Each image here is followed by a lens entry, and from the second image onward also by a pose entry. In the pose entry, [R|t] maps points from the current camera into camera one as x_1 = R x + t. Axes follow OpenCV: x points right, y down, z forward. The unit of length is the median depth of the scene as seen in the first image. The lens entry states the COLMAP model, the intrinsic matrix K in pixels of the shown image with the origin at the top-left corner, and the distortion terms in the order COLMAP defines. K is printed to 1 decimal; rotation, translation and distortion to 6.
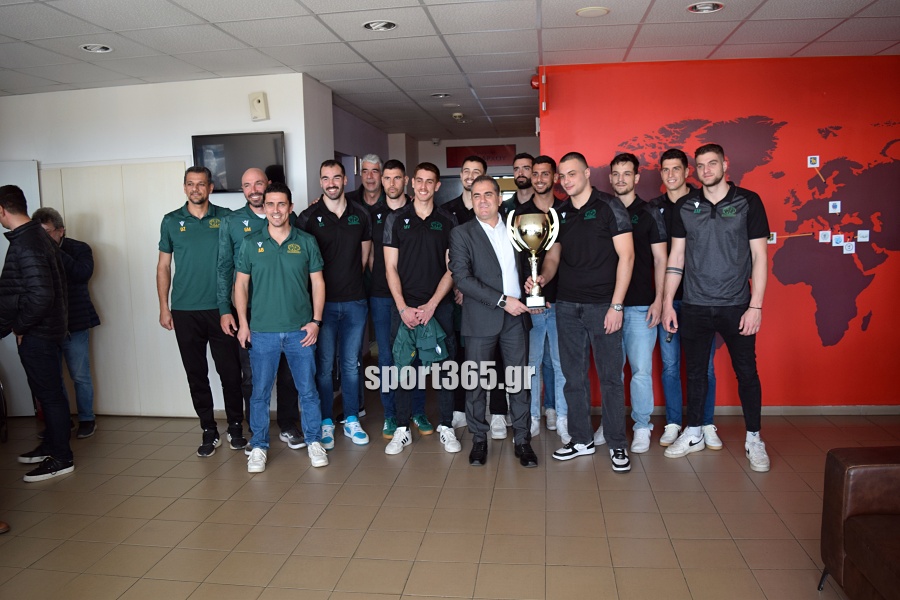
lens RADIAL K [[702.1, 0, 453.2], [0, 702.1, 301.0], [0, 0, 1]] dist [-0.098919, 0.027769]
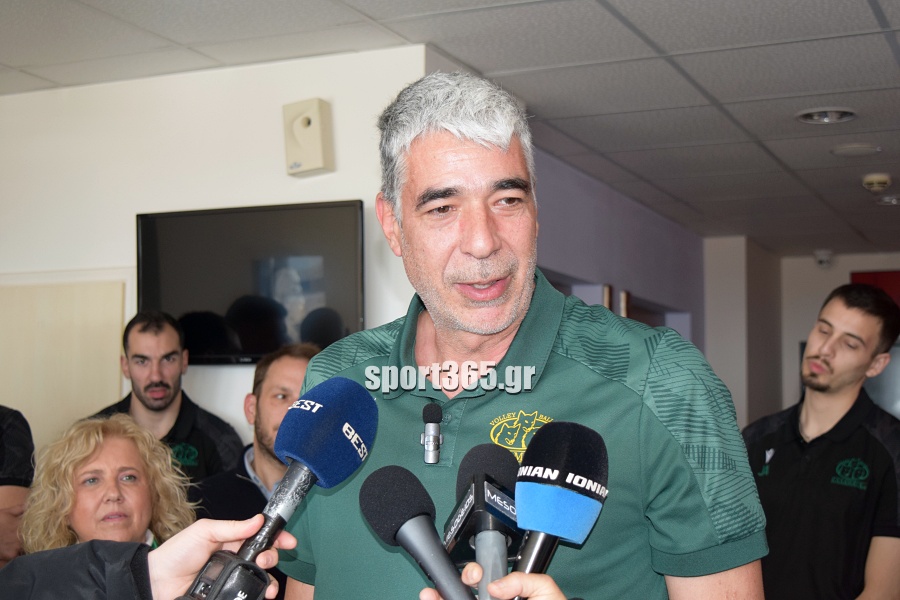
lens RADIAL K [[1359.4, 0, 444.2], [0, 1359.4, 292.9], [0, 0, 1]] dist [-0.012481, 0.000000]
pose [[0.952862, 0.003200, -0.303388, 0.008090], [-0.067596, 0.977052, -0.201993, -0.050688], [0.295779, 0.212979, 0.931211, 0.318001]]
